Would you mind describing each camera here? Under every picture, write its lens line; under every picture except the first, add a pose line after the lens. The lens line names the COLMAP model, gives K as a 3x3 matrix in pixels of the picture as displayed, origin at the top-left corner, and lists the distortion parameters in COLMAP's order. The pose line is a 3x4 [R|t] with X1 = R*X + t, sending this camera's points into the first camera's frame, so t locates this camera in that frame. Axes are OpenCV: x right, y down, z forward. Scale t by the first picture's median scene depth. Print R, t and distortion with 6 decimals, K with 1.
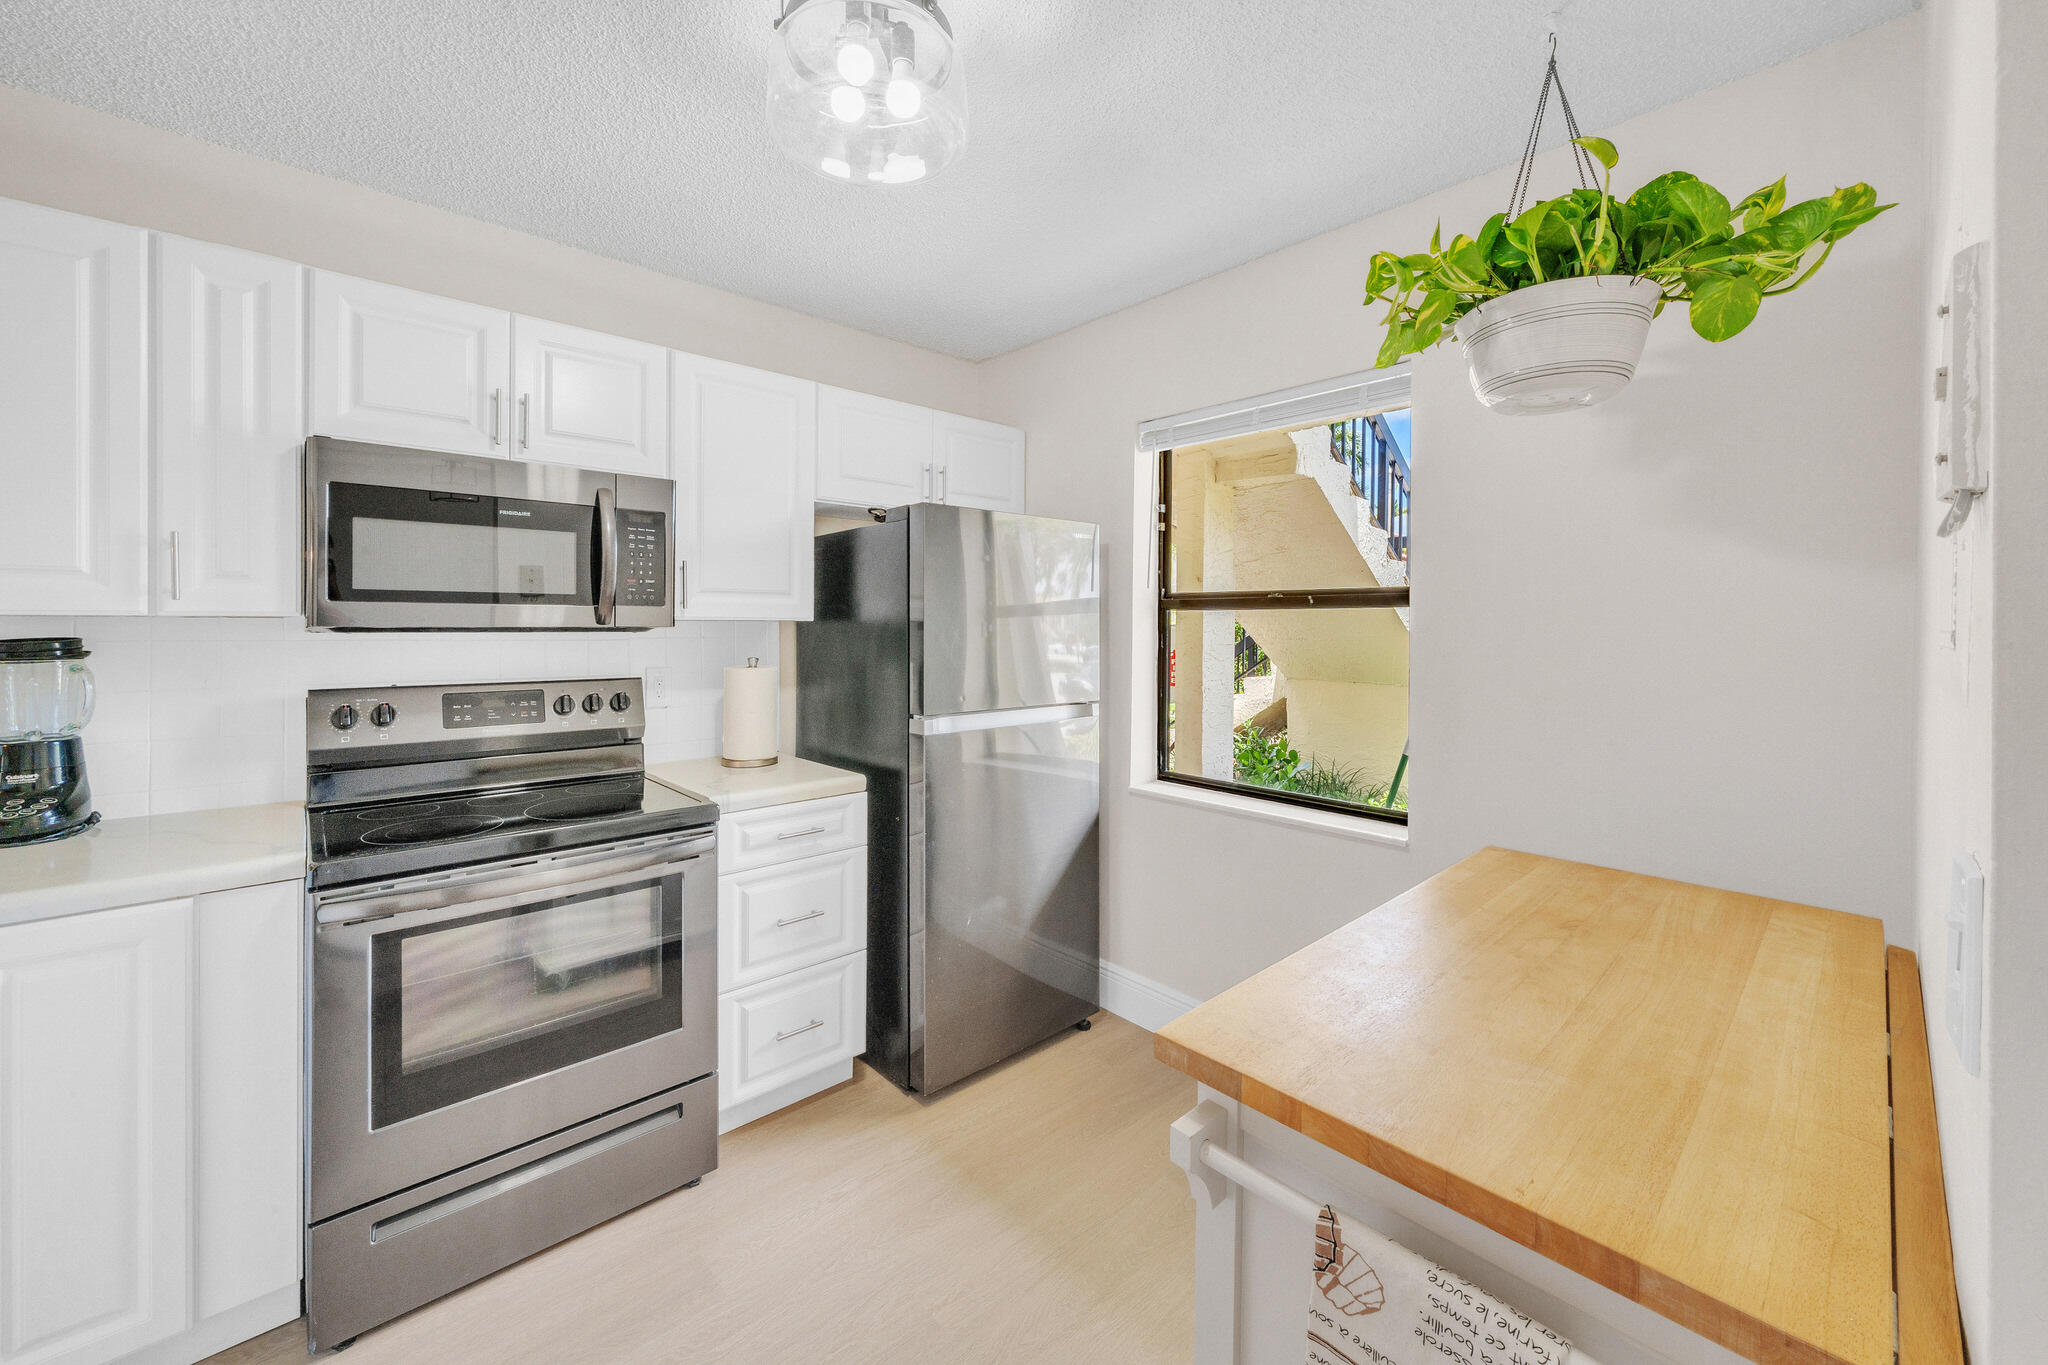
lens RADIAL K [[795.1, 0, 998.0], [0, 795.1, 625.2], [0, 0, 1]] dist [-0.000187, 0.000117]
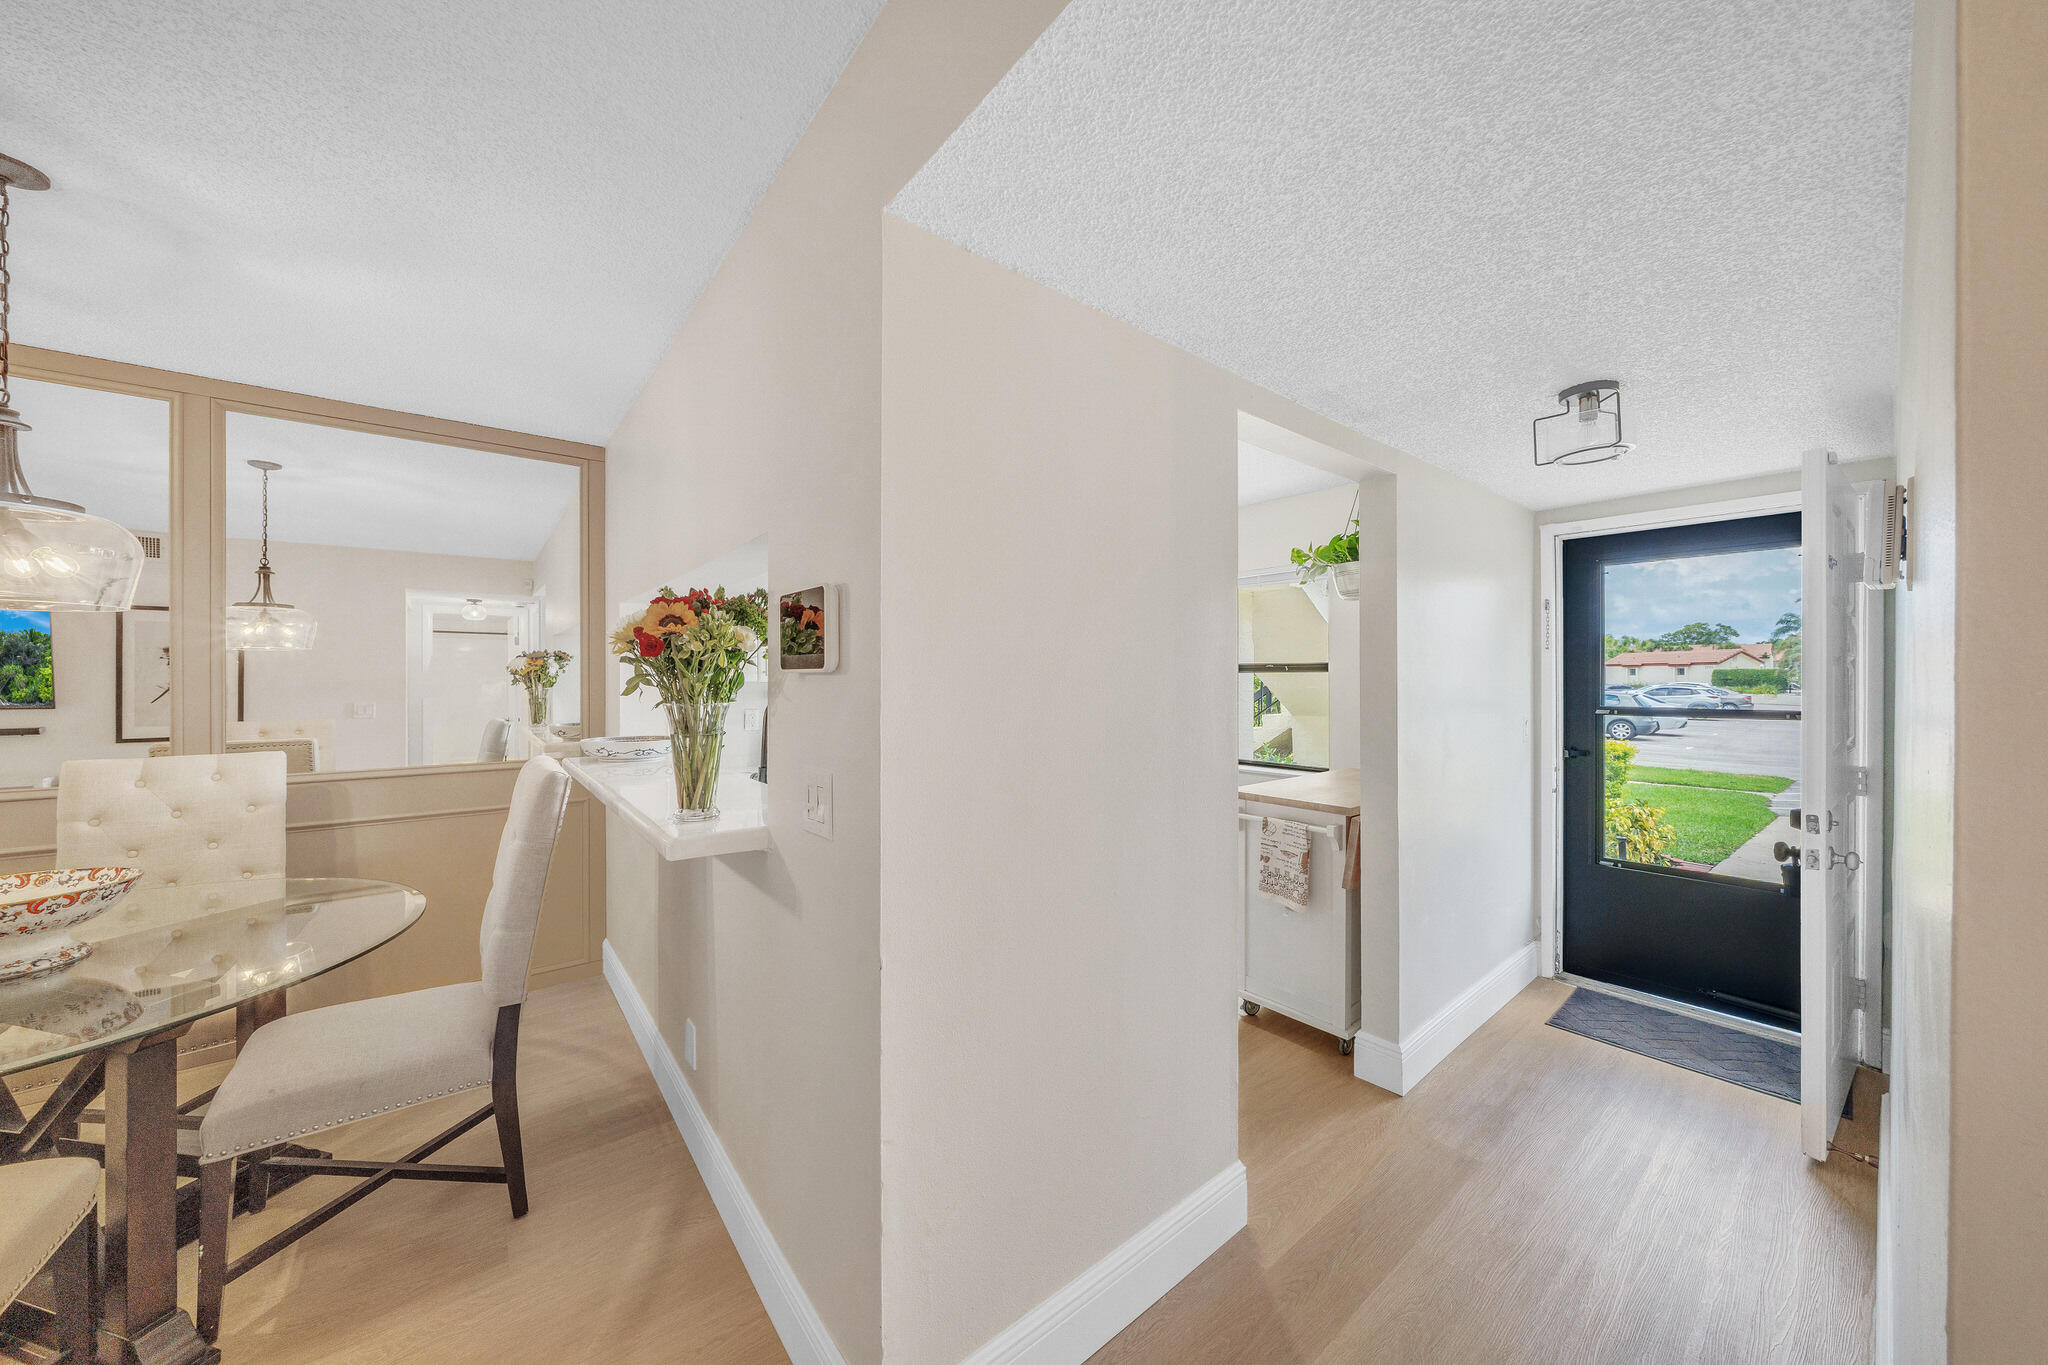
lens RADIAL K [[710.8, 0, 1017.5], [0, 710.8, 681.0], [0, 0, 1]] dist [-0.002109, -0.000186]
pose [[0.999202, -0.006617, -0.039395, -0.277301], [0.006808, 0.999966, 0.004719, -0.014914], [0.039363, -0.004984, 0.999213, -1.038413]]
